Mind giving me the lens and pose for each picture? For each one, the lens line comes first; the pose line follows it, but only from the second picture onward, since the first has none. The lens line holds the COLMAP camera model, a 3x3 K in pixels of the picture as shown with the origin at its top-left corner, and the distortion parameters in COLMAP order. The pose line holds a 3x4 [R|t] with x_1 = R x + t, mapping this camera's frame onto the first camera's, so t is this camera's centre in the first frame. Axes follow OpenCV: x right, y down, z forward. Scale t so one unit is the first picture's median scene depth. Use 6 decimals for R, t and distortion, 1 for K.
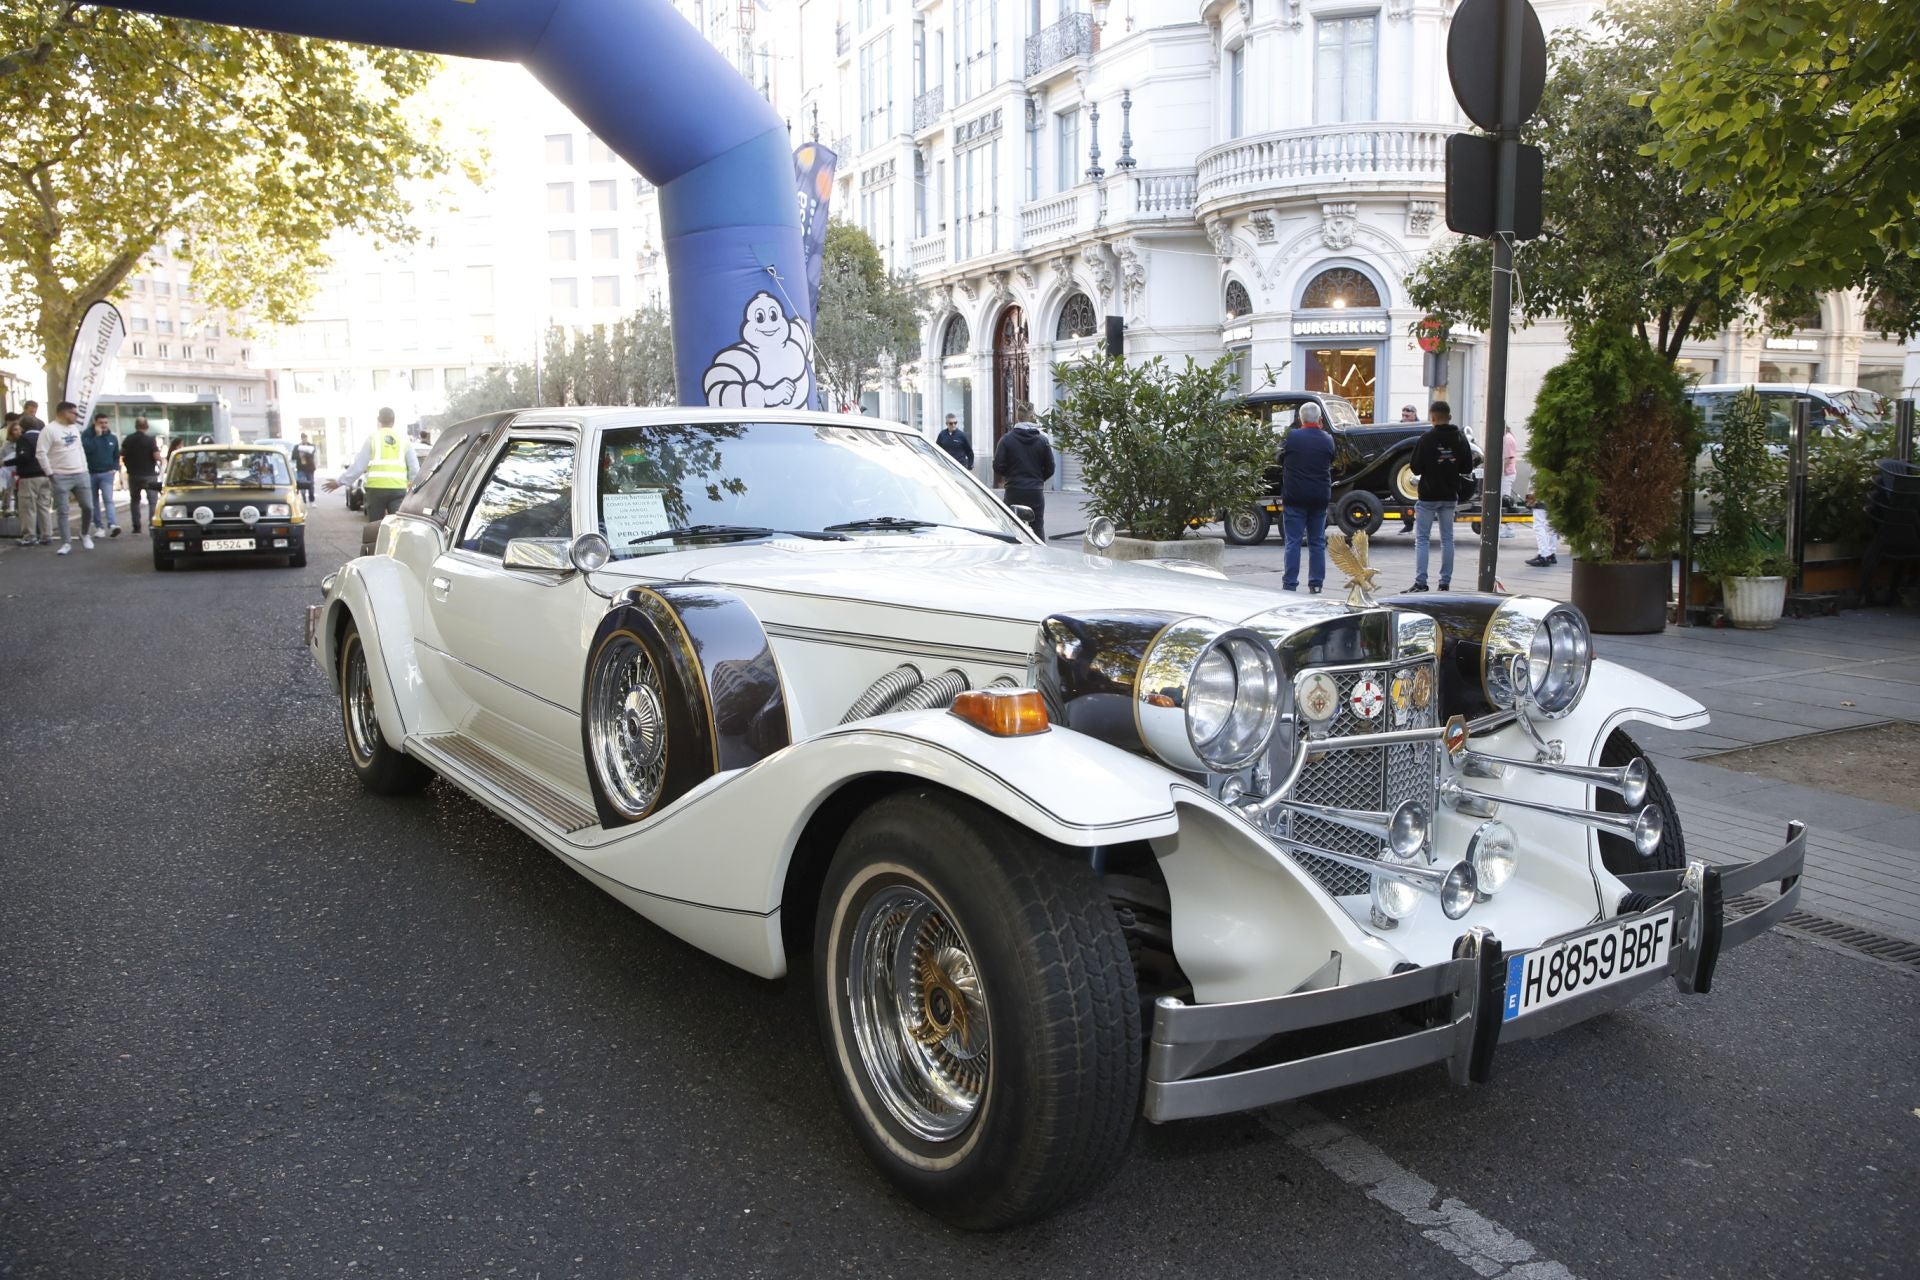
lens RADIAL K [[1436.7, 0, 970.9], [0, 1436.7, 642.3], [0, 0, 1]] dist [-0.112438, 0.132244]
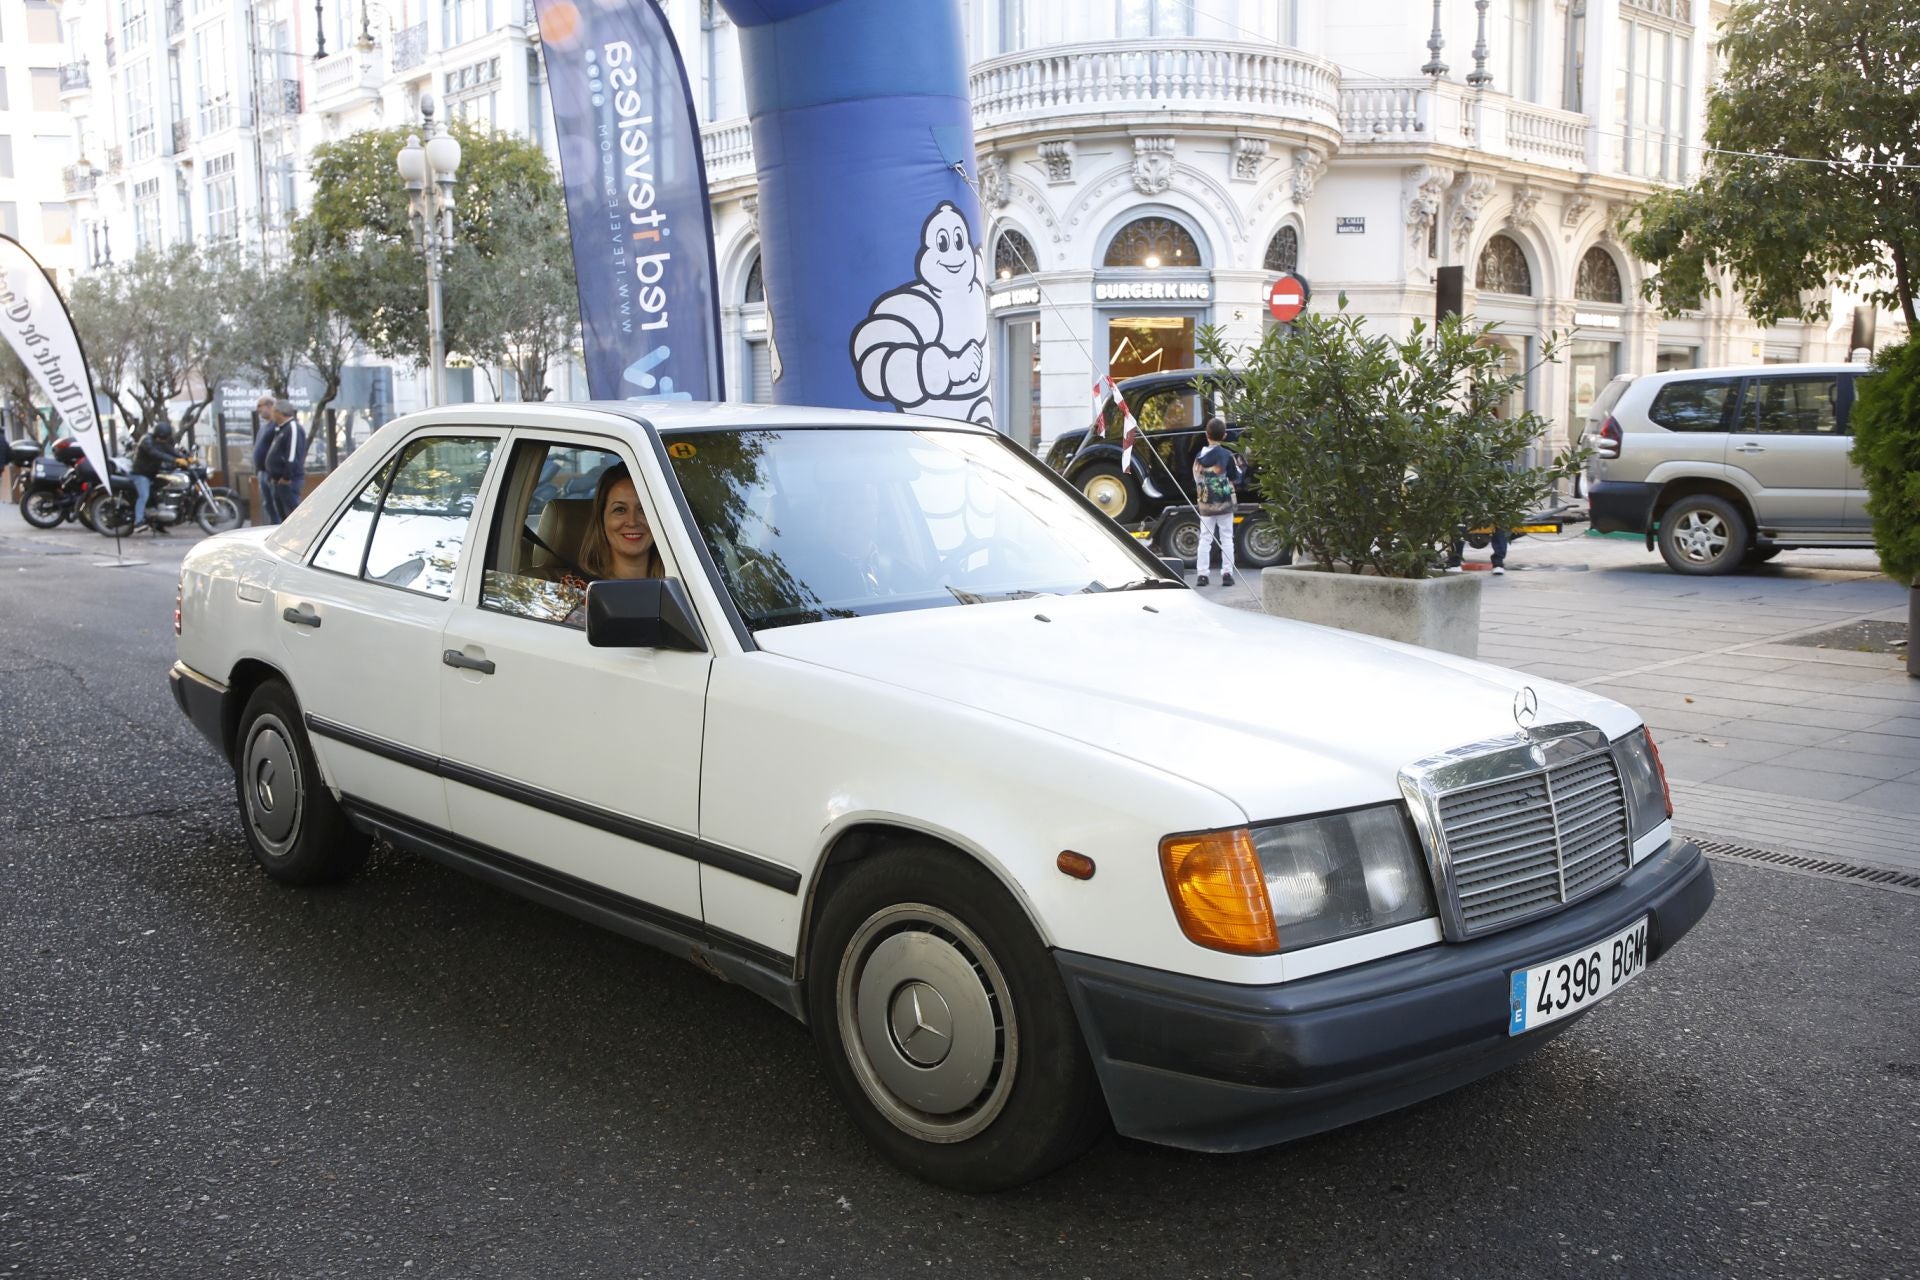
lens RADIAL K [[1728.0, 0, 967.4], [0, 1728.0, 640.3], [0, 0, 1]] dist [-0.066871, 0.117243]
pose [[0.958074, -0.033993, 0.284497, -0.127251], [0.039214, 0.999150, -0.012672, -0.014833], [-0.283825, 0.023297, 0.958593, 0.095215]]
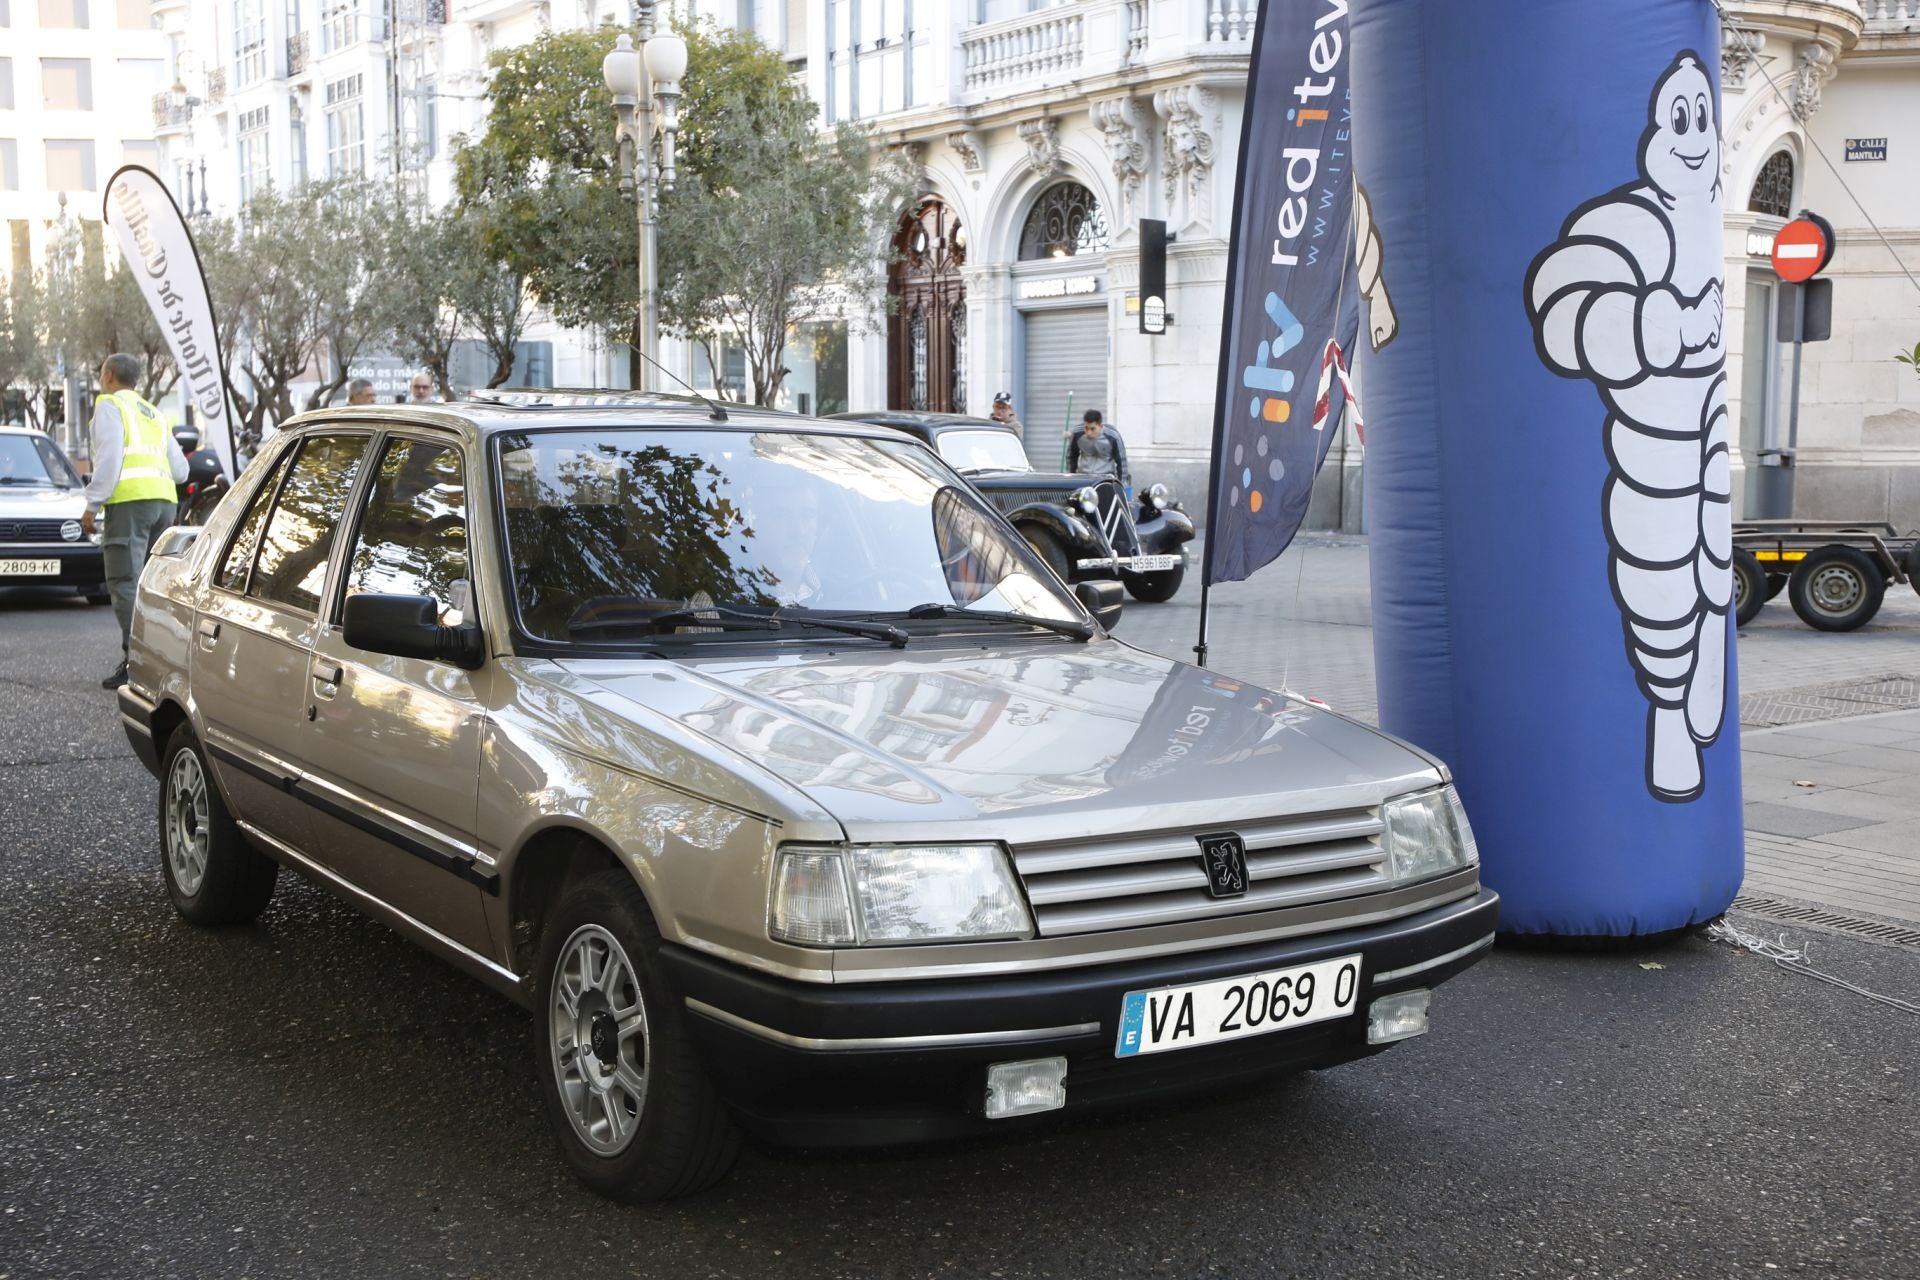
lens RADIAL K [[2167.4, 0, 964.3], [0, 2167.4, 641.9], [0, 0, 1]] dist [-0.010422, 0.120878]
pose [[0.984967, -0.007506, 0.172579, -0.155793], [0.014494, 0.999124, -0.039267, -0.023383], [-0.172133, 0.041178, 0.984213, 0.162530]]
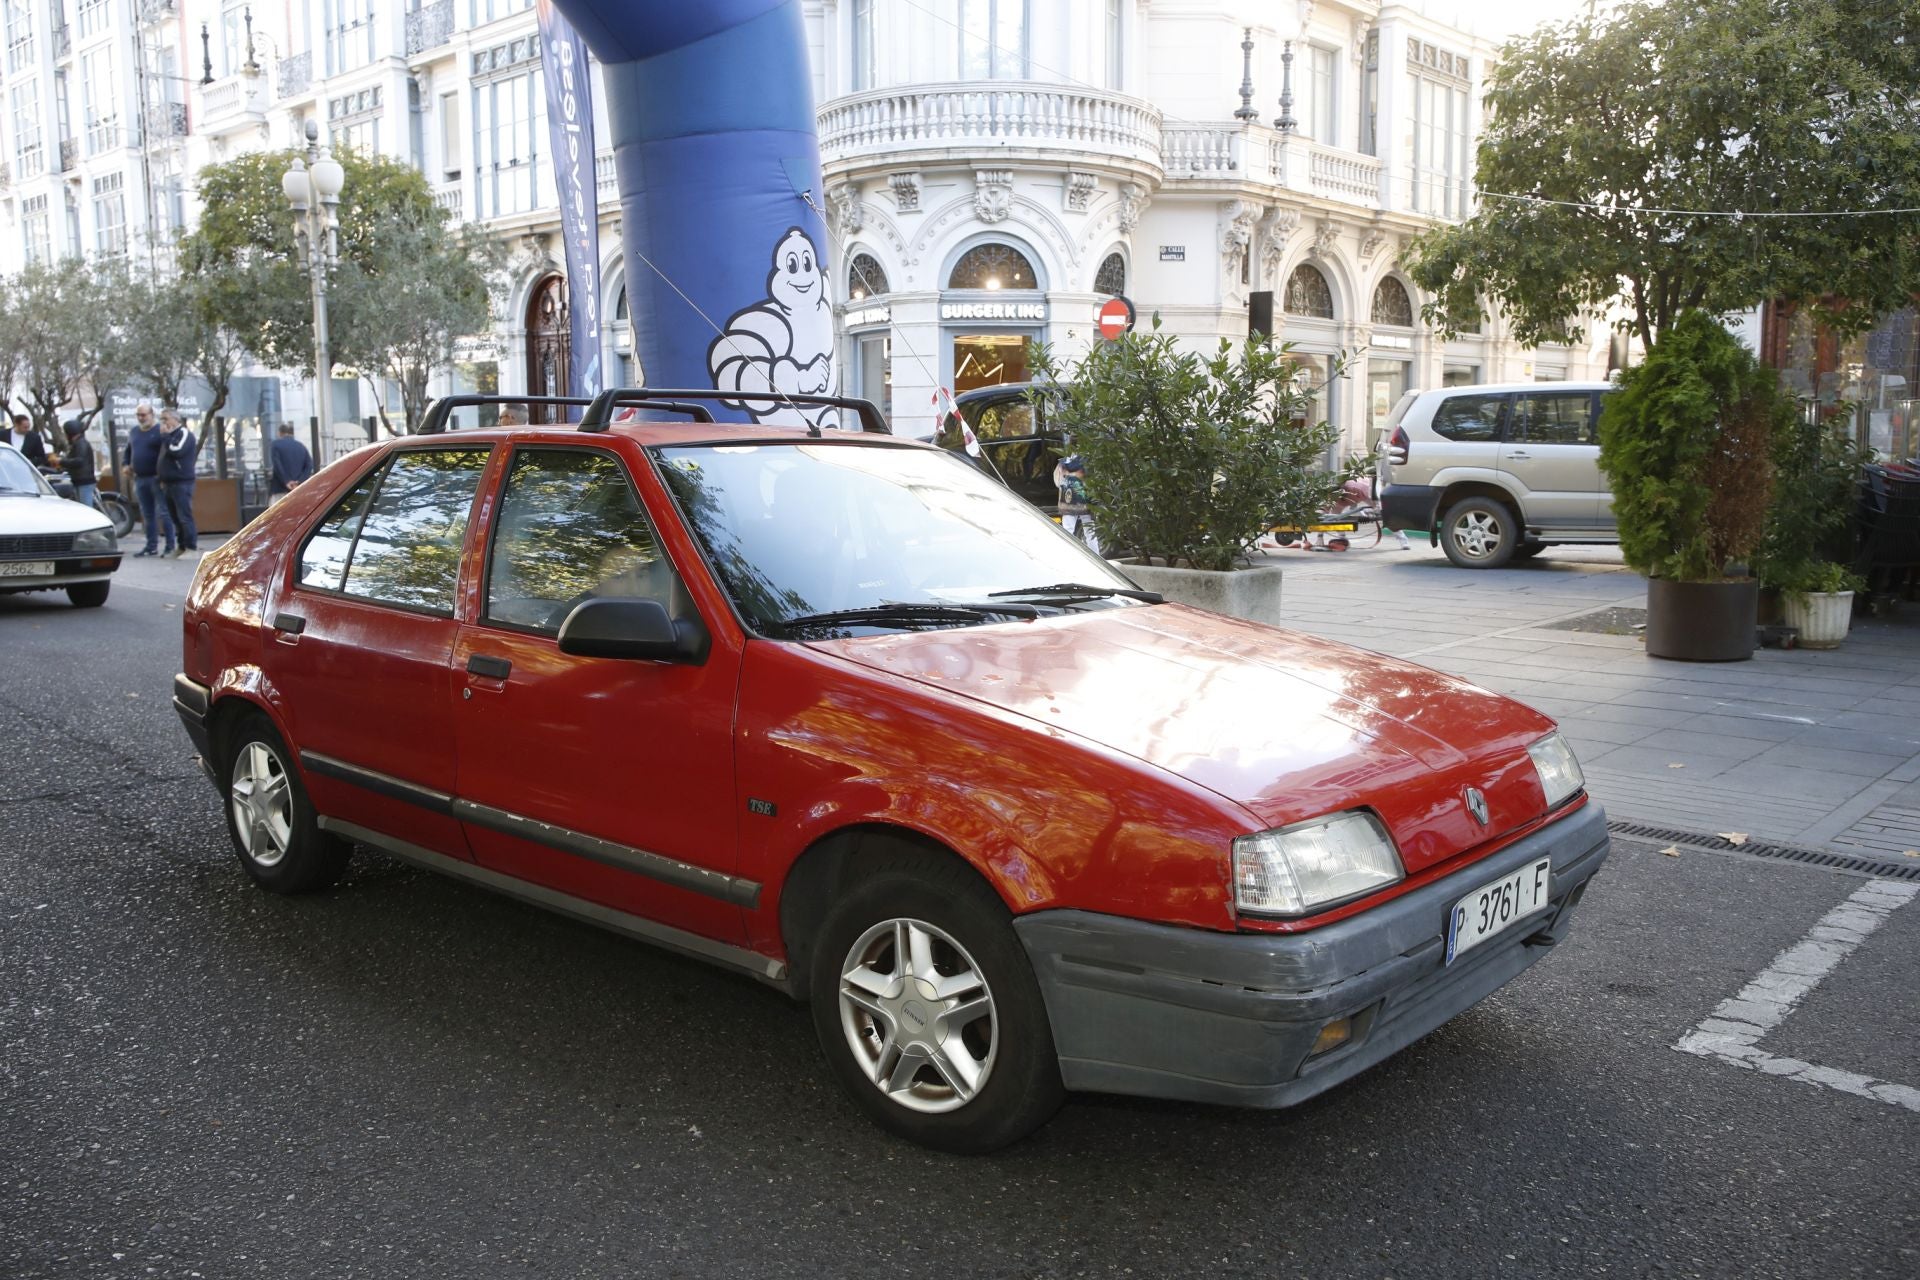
lens RADIAL K [[1591.9, 0, 967.6], [0, 1591.9, 639.8], [0, 0, 1]] dist [-0.079153, 0.104860]
pose [[0.929416, -0.042501, 0.366578, -0.126322], [0.047373, 0.998868, -0.004301, -0.013925], [-0.365980, 0.021363, 0.930378, 0.091551]]
